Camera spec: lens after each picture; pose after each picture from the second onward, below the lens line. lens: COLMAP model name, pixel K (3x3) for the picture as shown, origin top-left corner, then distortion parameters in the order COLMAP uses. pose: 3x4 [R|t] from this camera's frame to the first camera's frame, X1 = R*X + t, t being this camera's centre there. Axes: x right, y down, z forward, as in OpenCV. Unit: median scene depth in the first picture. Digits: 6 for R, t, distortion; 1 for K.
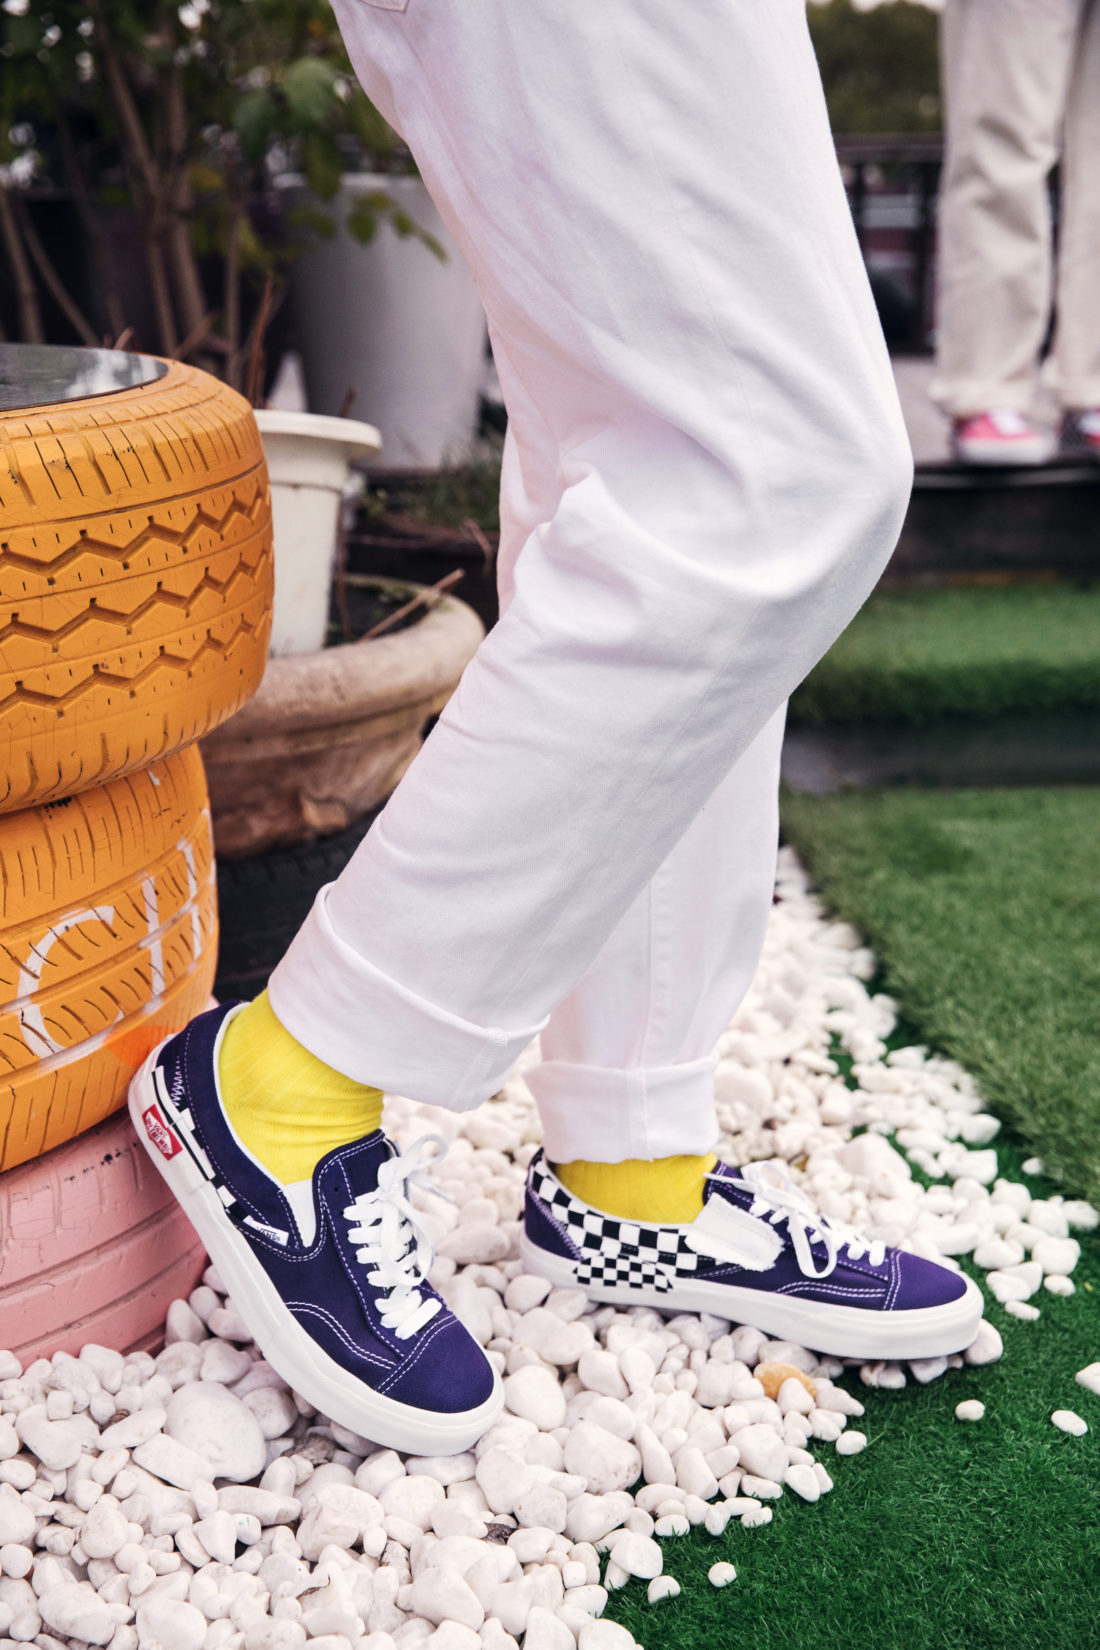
lens RADIAL K [[2230.1, 0, 550.0], [0, 2230.1, 825.0], [0, 0, 1]] dist [0.055912, 0.001219]
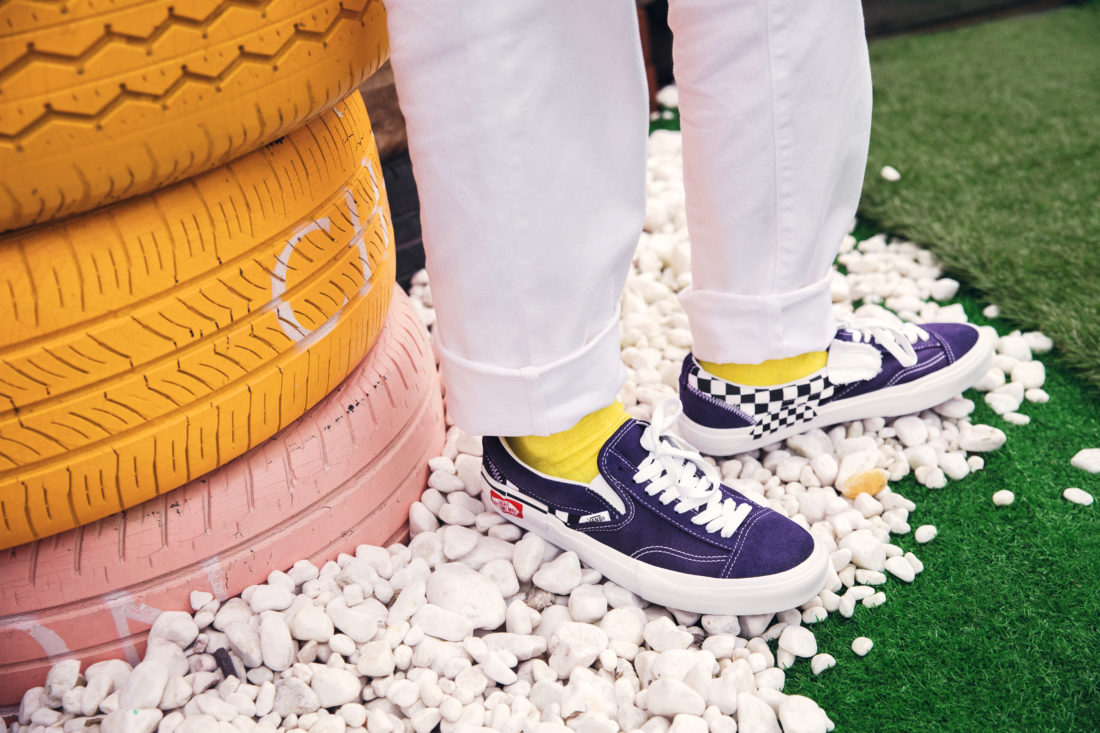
lens RADIAL K [[1486.7, 0, 550.0], [0, 1486.7, 366.5], [0, 0, 1]] dist [0.055912, 0.001219]
pose [[0.990142, -0.138526, 0.020725, -0.094615], [0.132972, 0.976134, 0.171702, -0.009243], [-0.044015, -0.167253, 0.984931, 0.135002]]
